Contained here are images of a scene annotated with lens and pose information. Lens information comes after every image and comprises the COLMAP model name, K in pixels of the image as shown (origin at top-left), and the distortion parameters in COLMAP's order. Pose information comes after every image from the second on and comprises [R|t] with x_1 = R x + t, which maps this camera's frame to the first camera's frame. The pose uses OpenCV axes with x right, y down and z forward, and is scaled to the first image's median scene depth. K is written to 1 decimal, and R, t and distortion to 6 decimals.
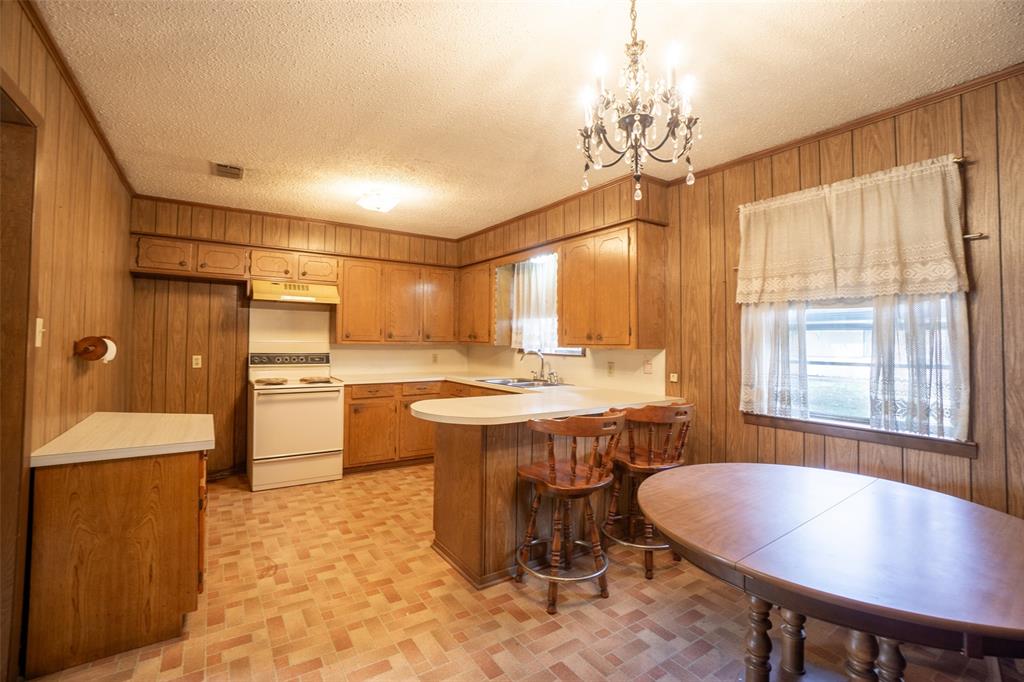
lens RADIAL K [[460.3, 0, 512.6], [0, 460.3, 331.2], [0, 0, 1]] dist [-0.052110, 0.016671]
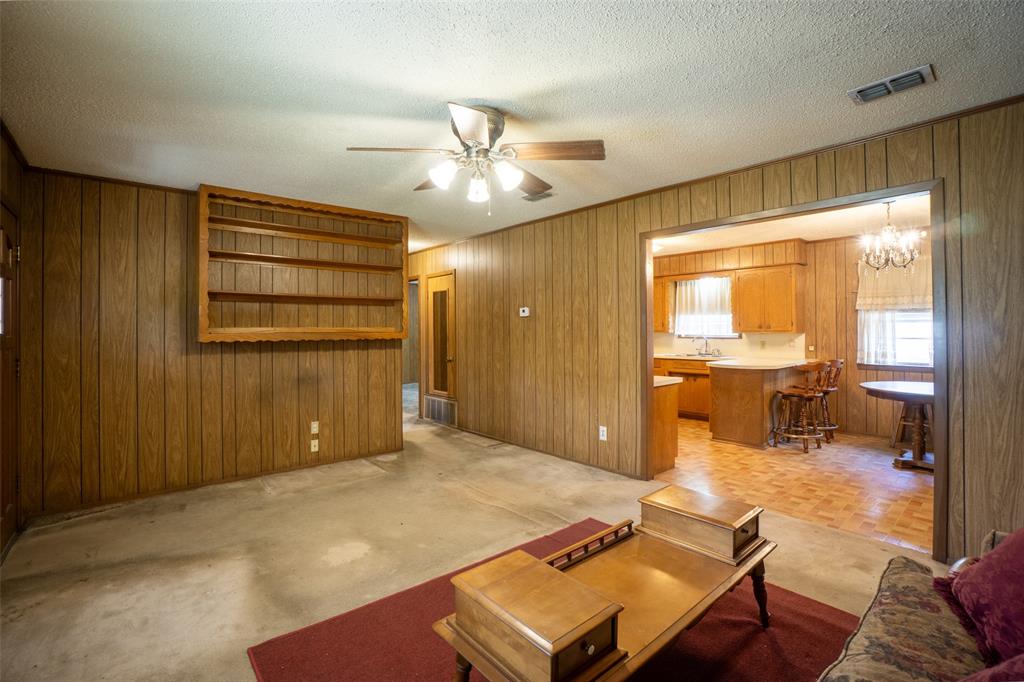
lens RADIAL K [[460.3, 0, 511.0], [0, 460.3, 330.0], [0, 0, 1]] dist [-0.052110, 0.016671]
pose [[0.992946, -0.013079, 0.117840, -0.868589], [0.010404, 0.999675, 0.023286, -0.022562], [-0.118106, -0.021896, 0.992760, -0.544145]]
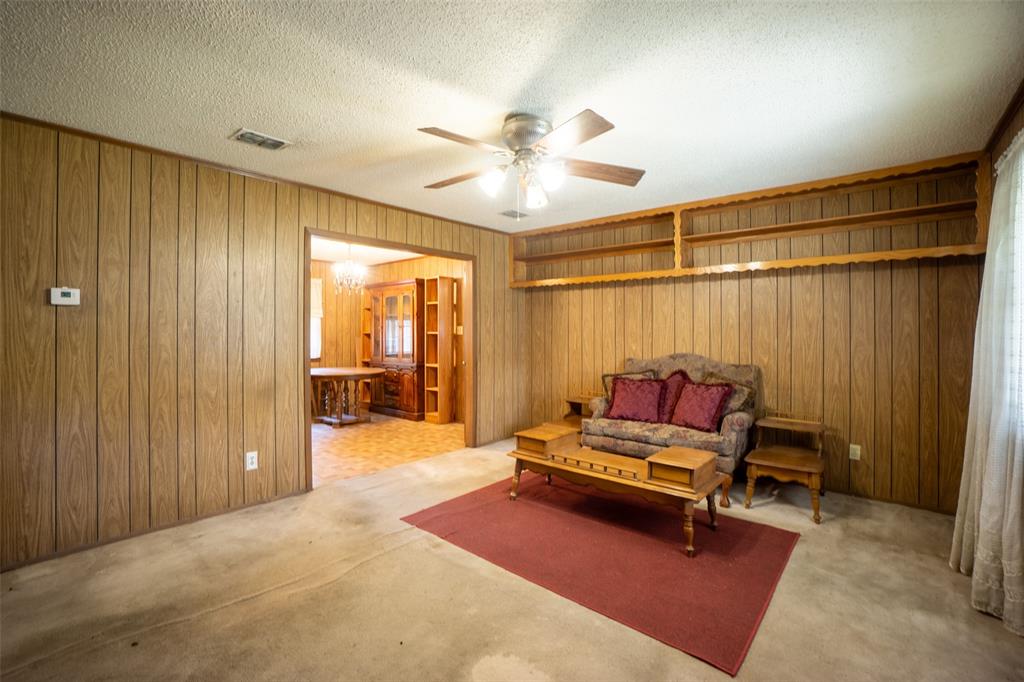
lens RADIAL K [[460.3, 0, 473.8], [0, 460.3, 330.2], [0, 0, 1]] dist [-0.052110, 0.016671]
pose [[-0.209490, -0.009868, 0.977761, -1.435393], [-0.026240, 0.999646, 0.004467, -0.012092], [-0.977459, -0.024721, -0.209675, 0.257637]]
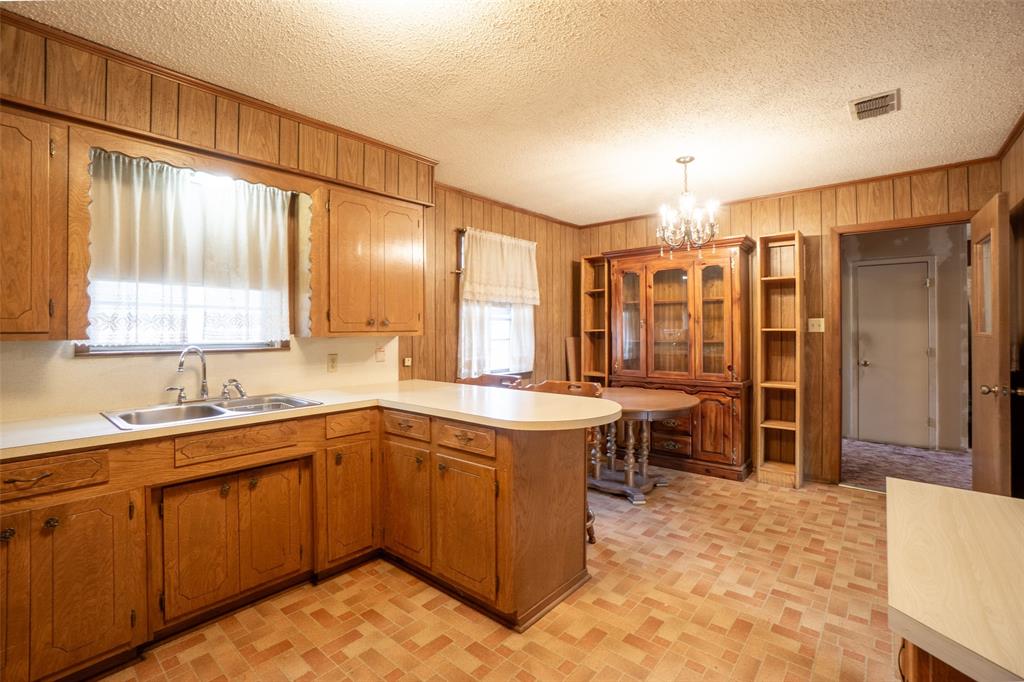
lens RADIAL K [[460.3, 0, 486.9], [0, 460.3, 325.5], [0, 0, 1]] dist [-0.052110, 0.016671]
pose [[-0.243364, -0.002738, 0.969931, -0.585441], [-0.021728, 0.999760, -0.002630, 0.013638], [-0.969692, -0.021715, -0.243366, 0.876289]]
